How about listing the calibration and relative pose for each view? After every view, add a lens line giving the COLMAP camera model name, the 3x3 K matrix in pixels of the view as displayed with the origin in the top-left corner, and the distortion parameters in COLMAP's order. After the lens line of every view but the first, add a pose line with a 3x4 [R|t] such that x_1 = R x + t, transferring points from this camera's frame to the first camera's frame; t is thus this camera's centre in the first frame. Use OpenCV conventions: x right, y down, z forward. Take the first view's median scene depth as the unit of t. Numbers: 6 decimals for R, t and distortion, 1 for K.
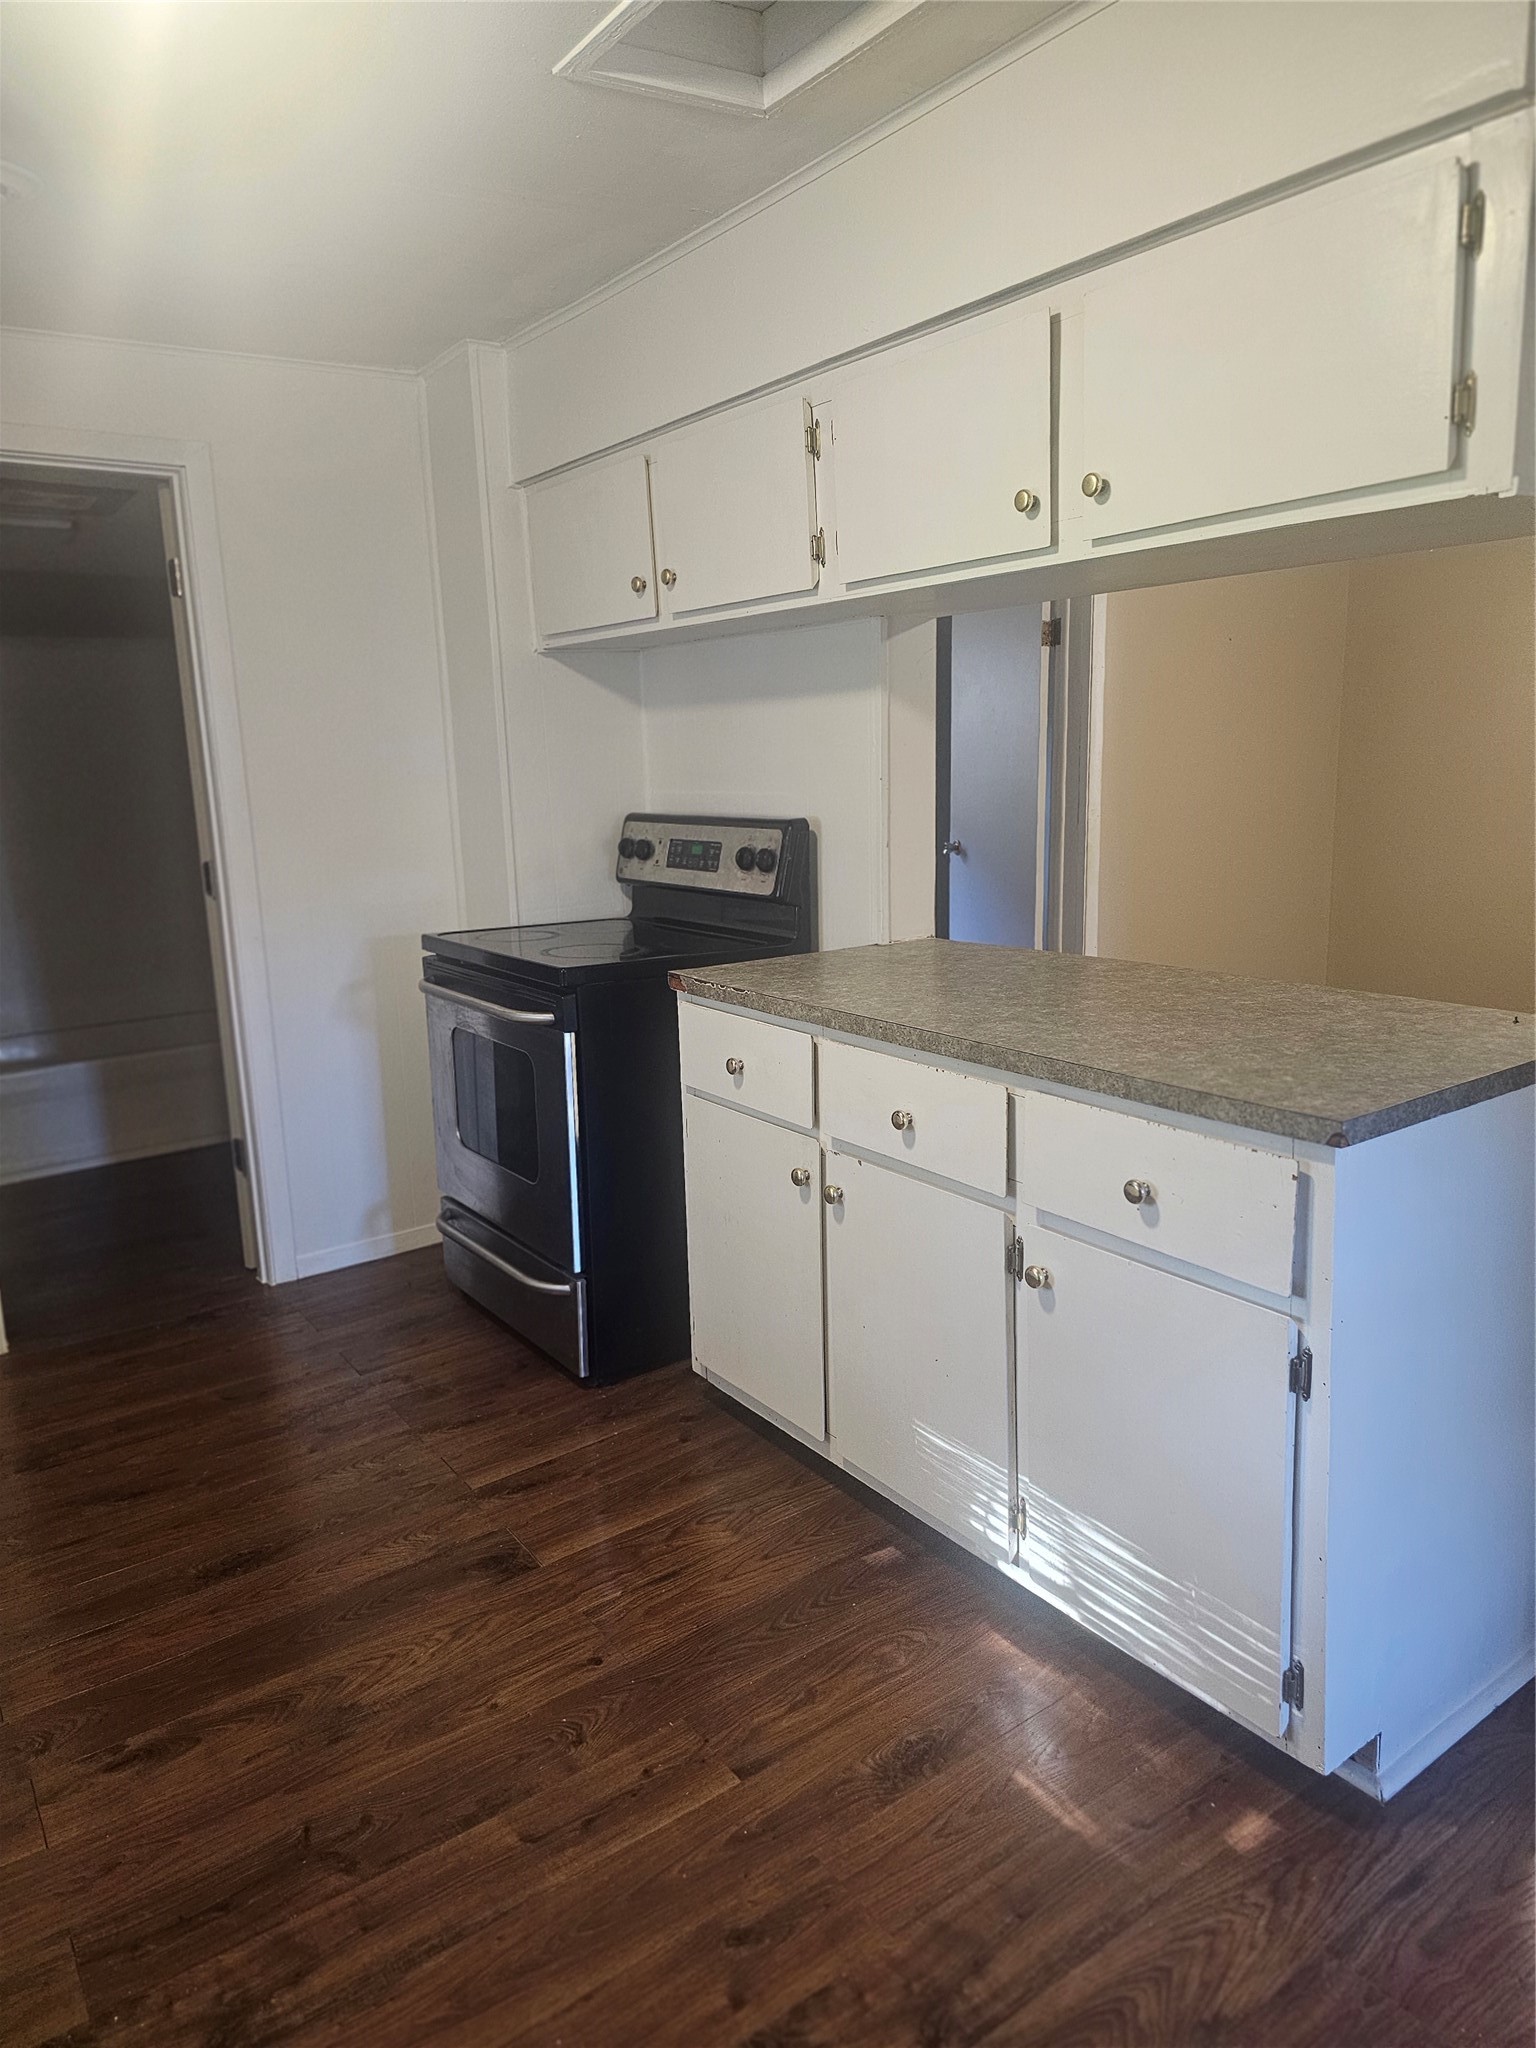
lens RADIAL K [[1384.0, 0, 761.9], [0, 1384.0, 1005.8], [0, 0, 1]] dist [0.065743, -0.046116]
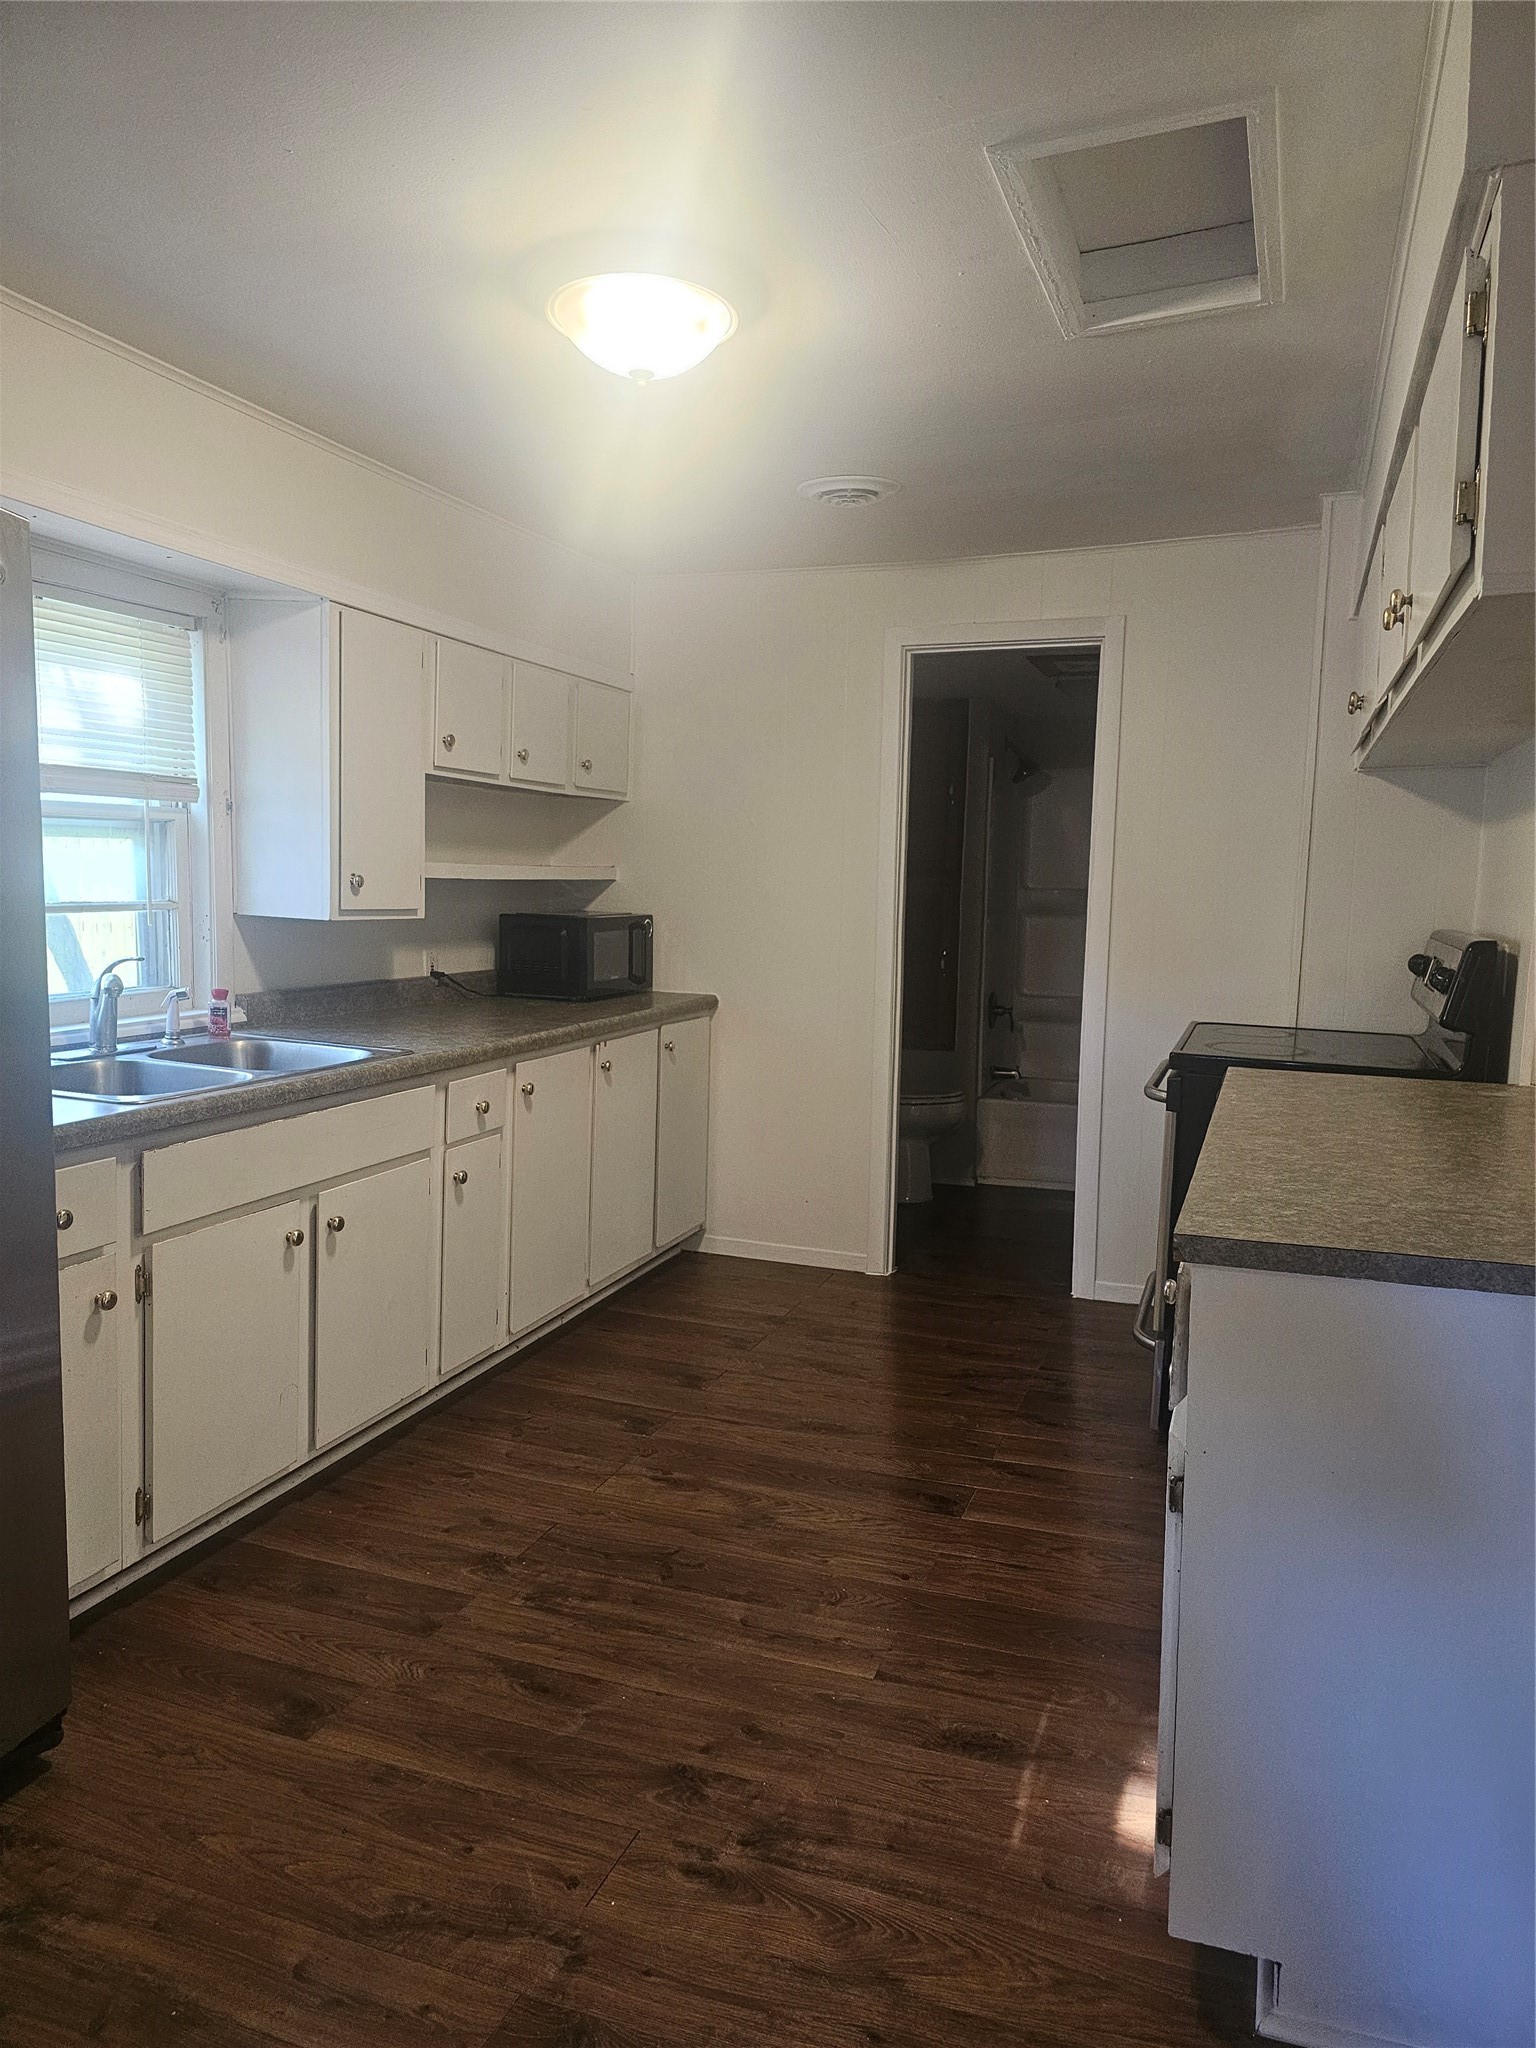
lens RADIAL K [[1384.0, 0, 791.4], [0, 1384.0, 1016.9], [0, 0, 1]] dist [0.065743, -0.046116]
pose [[0.564074, 0.117529, -0.817317, 0.941786], [-0.176351, 0.984128, 0.019807, -0.037769], [0.806673, 0.132962, 0.575847, 0.159611]]
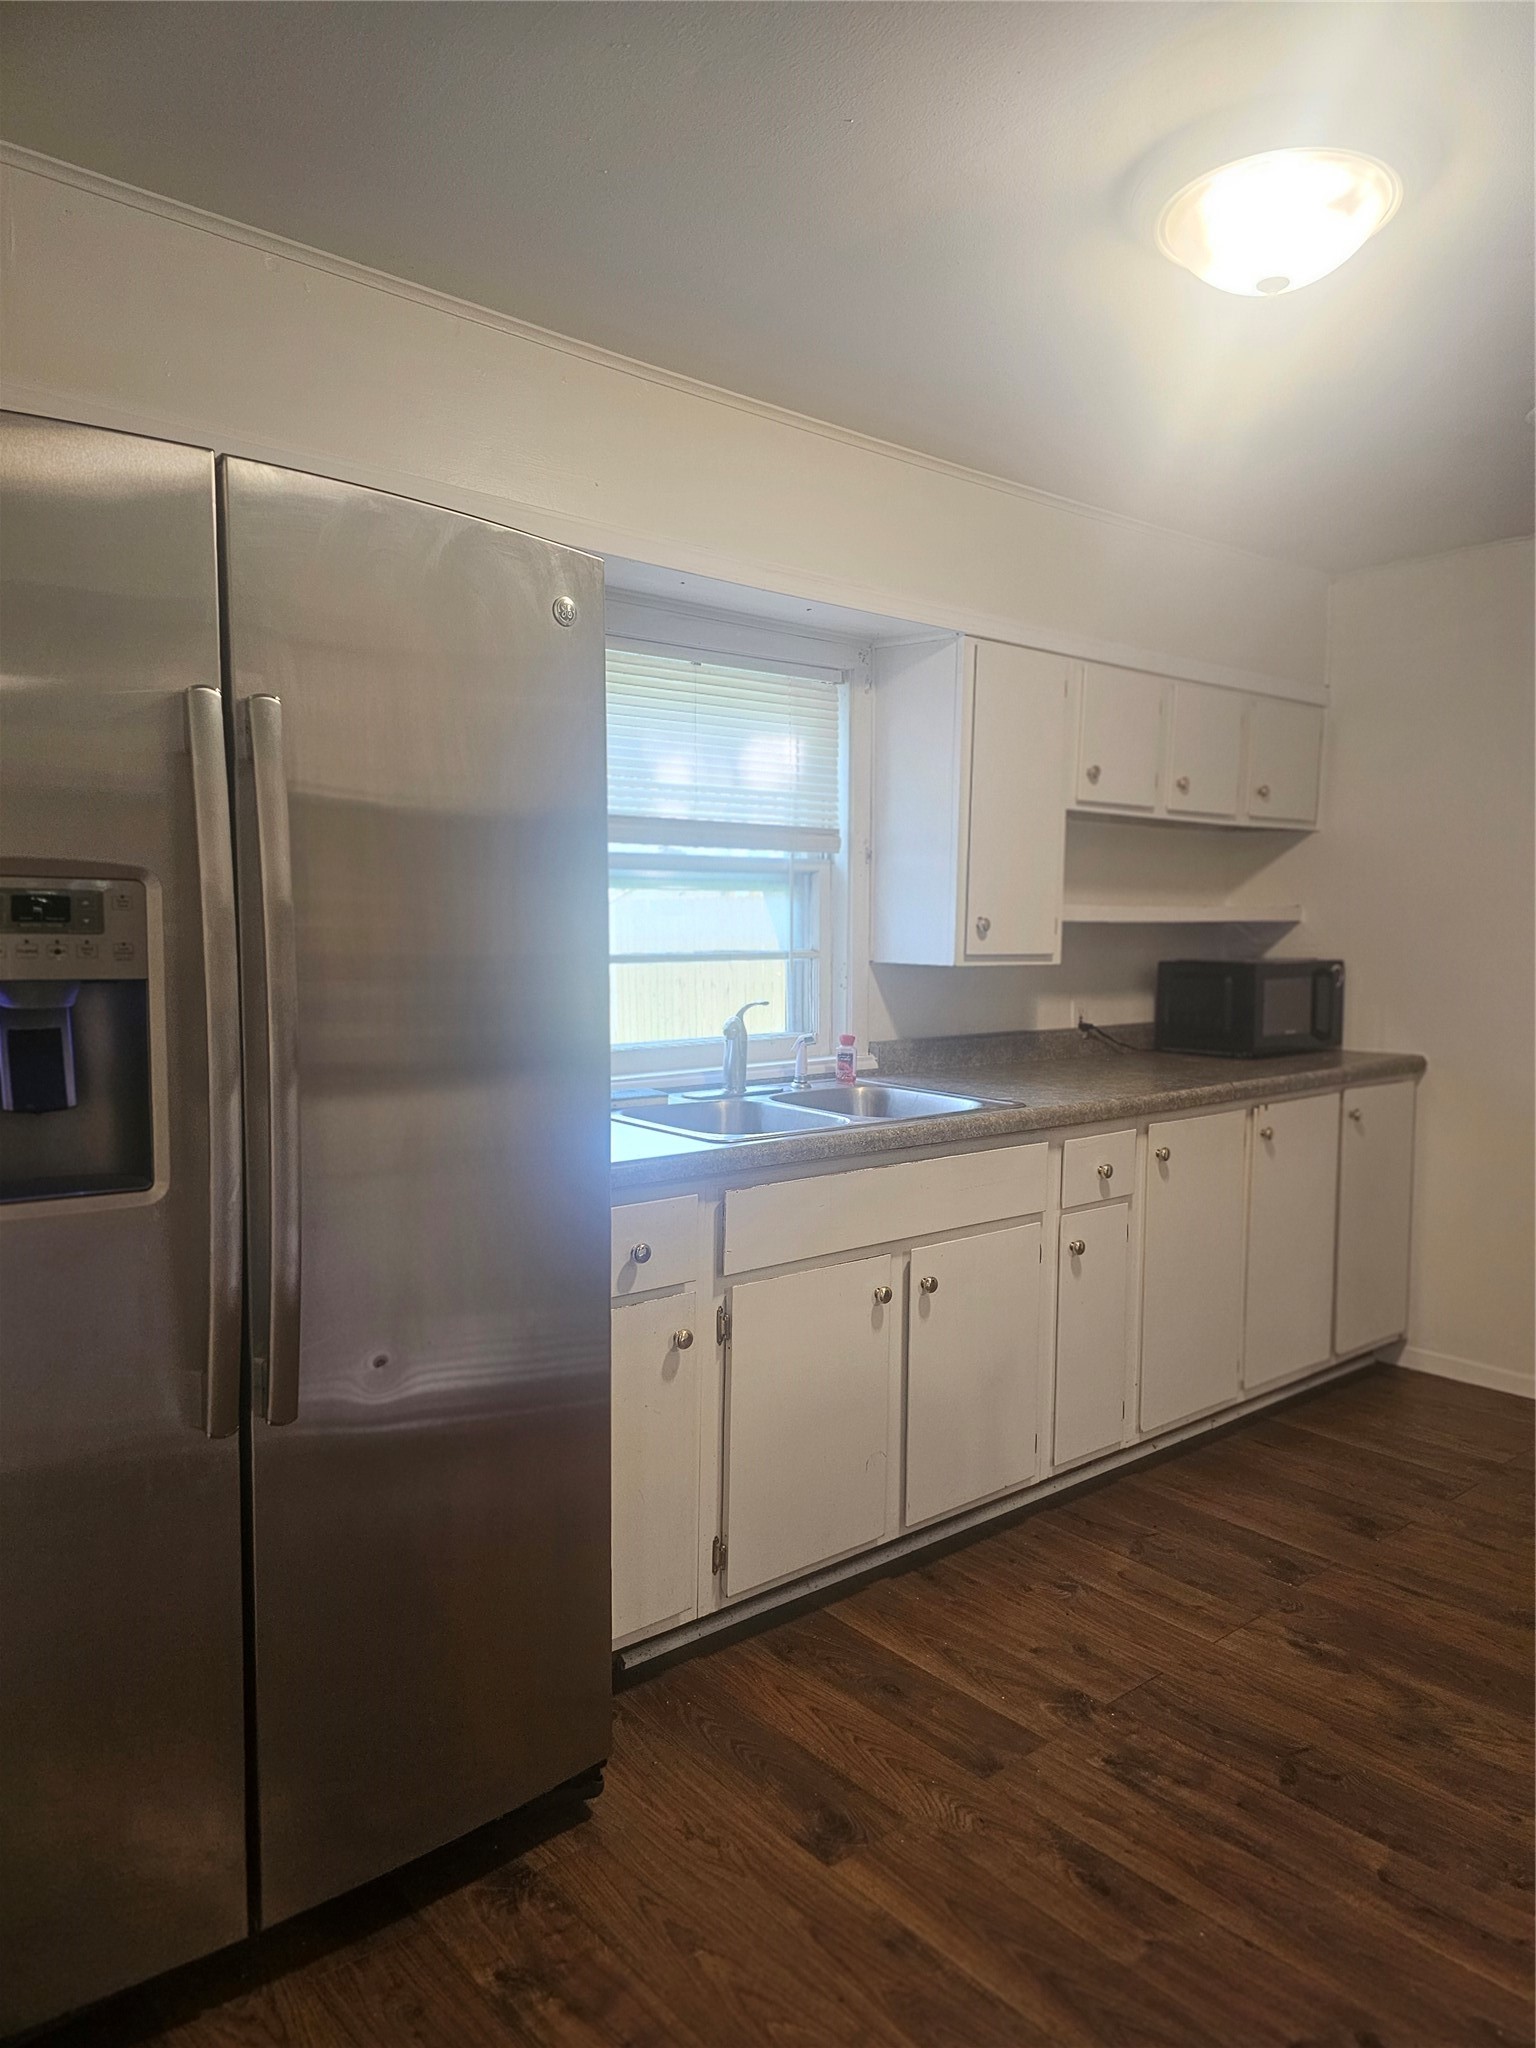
lens RADIAL K [[1384.0, 0, 806.9], [0, 1384.0, 1027.1], [0, 0, 1]] dist [0.065743, -0.046116]
pose [[0.088463, 0.084863, -0.992458, 0.801977], [-0.171108, 0.982848, 0.068790, -0.030844], [0.981273, 0.163732, 0.101466, 0.372569]]
